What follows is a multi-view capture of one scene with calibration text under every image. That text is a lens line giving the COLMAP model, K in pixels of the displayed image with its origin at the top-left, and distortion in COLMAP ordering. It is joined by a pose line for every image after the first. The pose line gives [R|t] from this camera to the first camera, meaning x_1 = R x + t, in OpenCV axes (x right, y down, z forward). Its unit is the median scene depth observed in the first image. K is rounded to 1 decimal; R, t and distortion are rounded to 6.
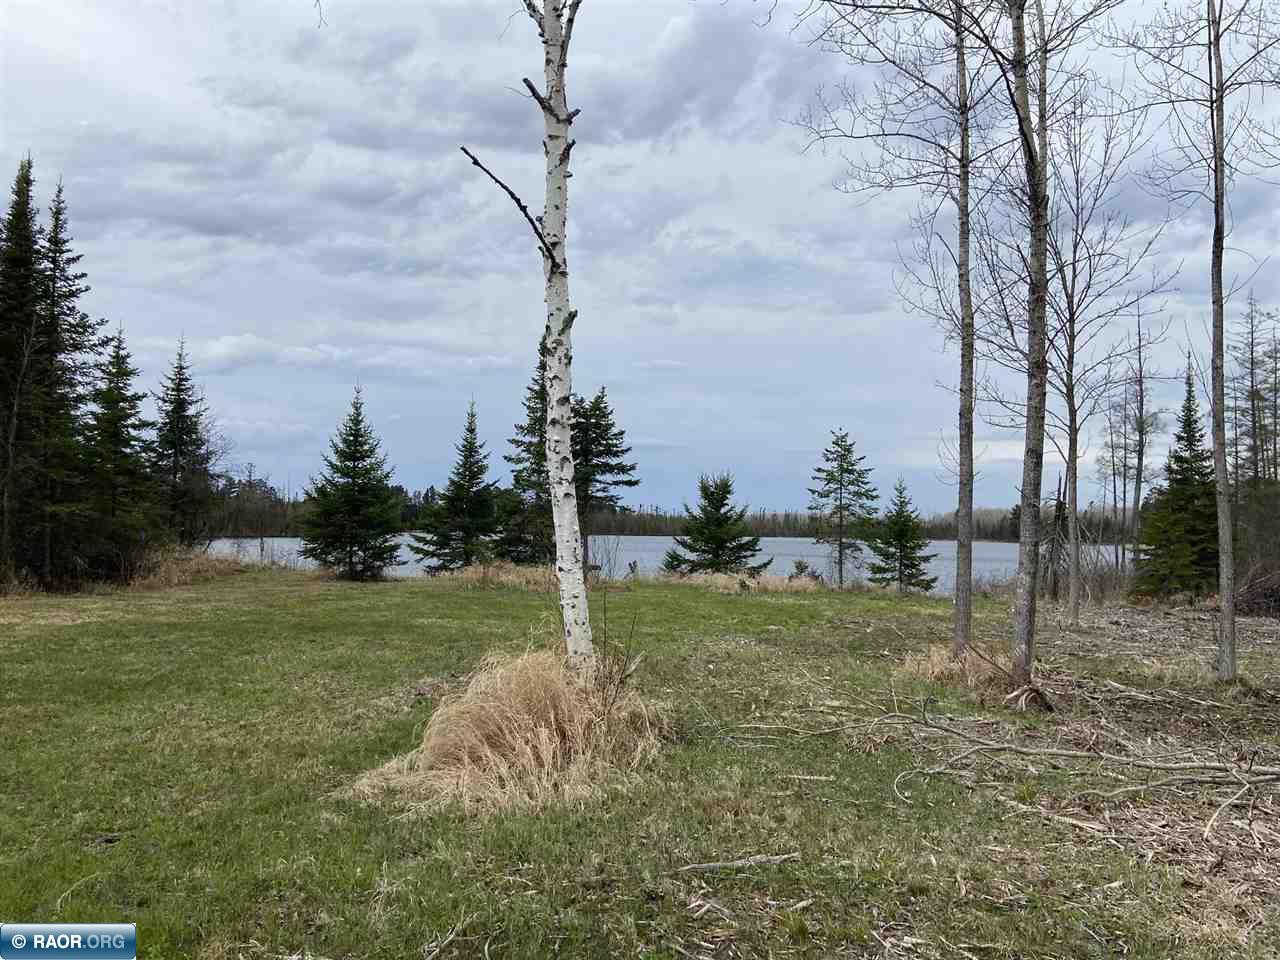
lens RADIAL K [[964.5, 0, 633.1], [0, 964.5, 464.5], [0, 0, 1]] dist [0.119601, -0.147405]
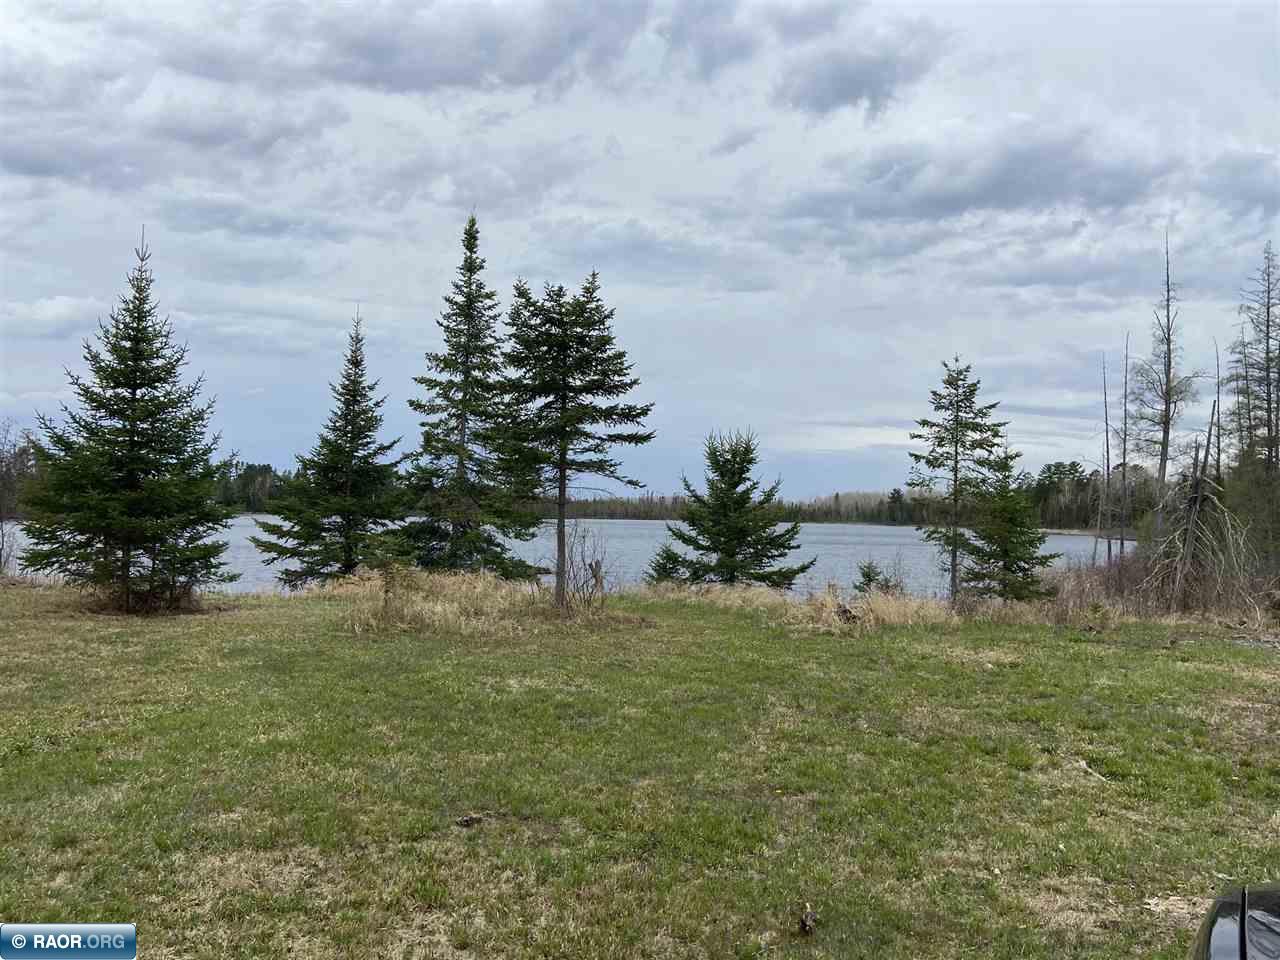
lens RADIAL K [[964.5, 0, 633.1], [0, 964.5, 464.5], [0, 0, 1]] dist [0.119601, -0.147405]
pose [[0.992729, 0.010047, 0.119953, -0.062880], [-0.012206, 0.999776, 0.017279, 0.020500], [-0.119752, -0.018617, 0.992629, 0.342052]]
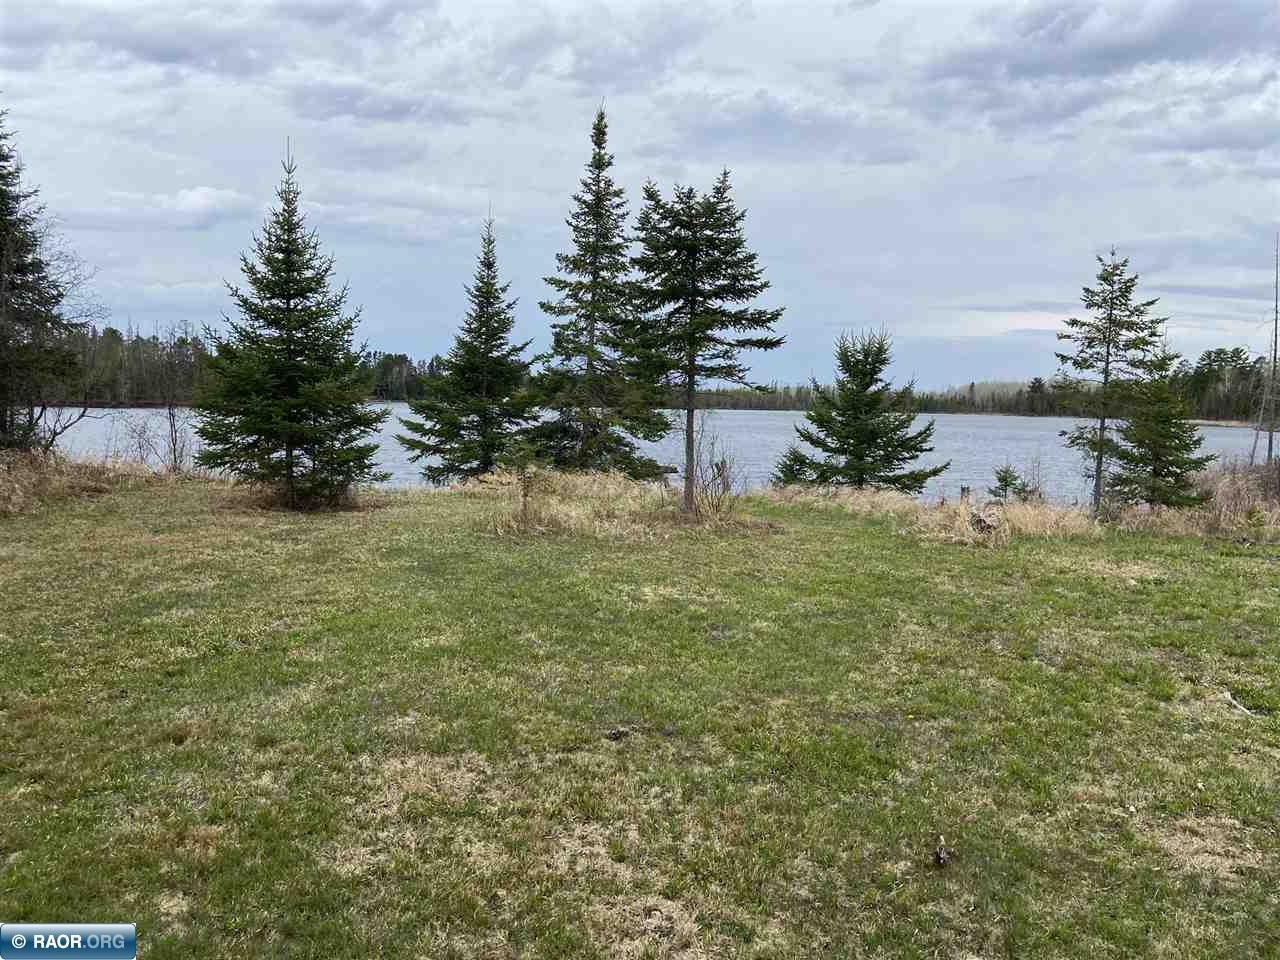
lens RADIAL K [[962.7, 0, 642.5], [0, 962.7, 462.4], [0, 0, 1]] dist [0.126244, -0.160834]
pose [[0.999970, 0.007009, 0.003389, -0.065874], [-0.007390, 0.991495, 0.129937, 0.012411], [-0.002449, -0.129958, 0.991516, 0.339082]]
